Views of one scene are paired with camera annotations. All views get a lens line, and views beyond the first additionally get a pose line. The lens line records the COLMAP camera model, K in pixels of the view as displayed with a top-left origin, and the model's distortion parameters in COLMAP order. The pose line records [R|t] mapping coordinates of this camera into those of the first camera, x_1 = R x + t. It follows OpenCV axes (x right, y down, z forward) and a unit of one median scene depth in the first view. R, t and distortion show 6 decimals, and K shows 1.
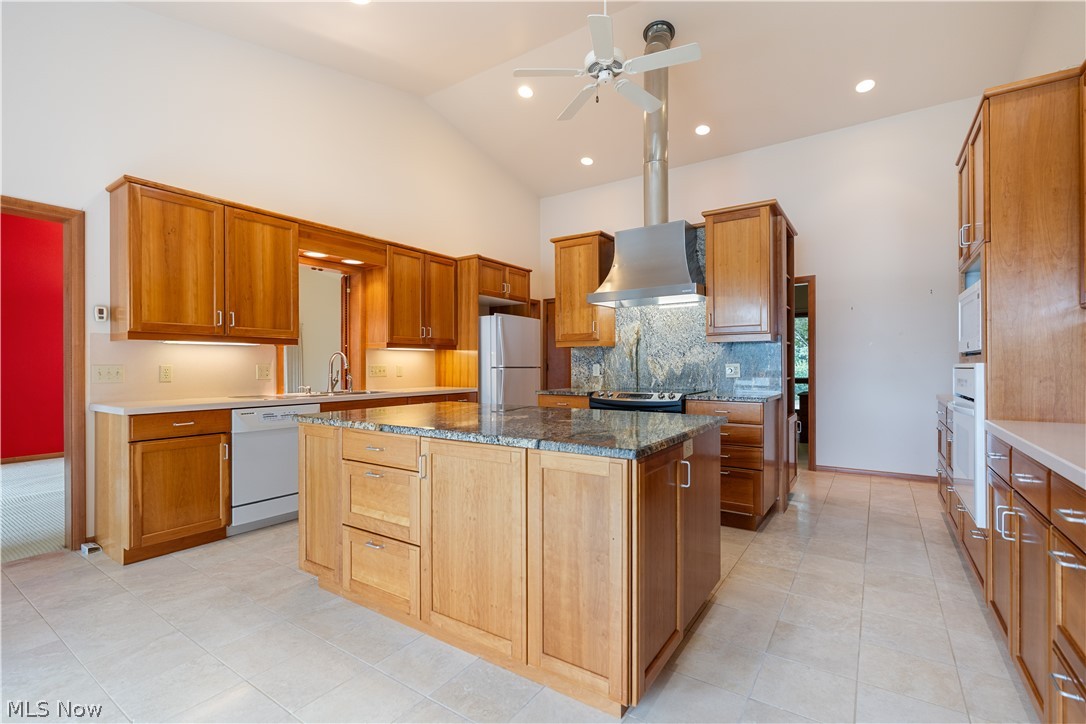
lens RADIAL K [[493.0, 0, 542.1], [0, 493.0, 366.2], [0, 0, 1]] dist [0.003055, 0.000095]
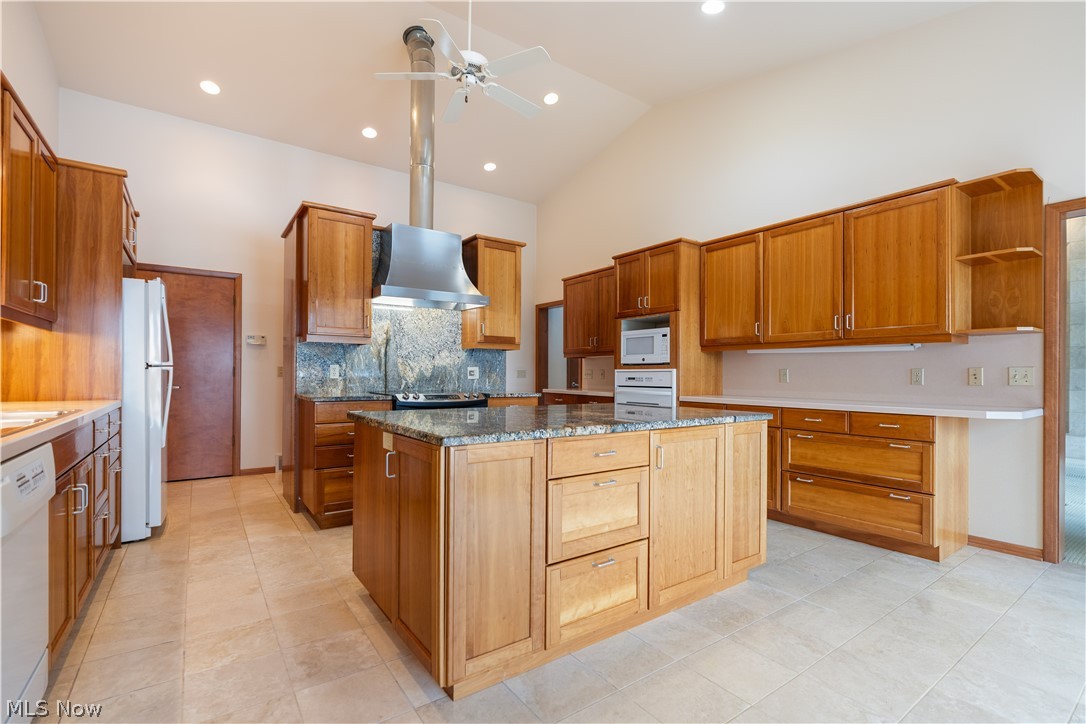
lens RADIAL K [[493.0, 0, 543.7], [0, 493.0, 369.6], [0, 0, 1]] dist [0.003055, 0.000095]
pose [[0.344563, 0.014914, 0.938645, -0.608317], [-0.007716, 0.999885, -0.013055, 0.014010], [-0.938732, -0.002744, 0.344638, 0.399171]]
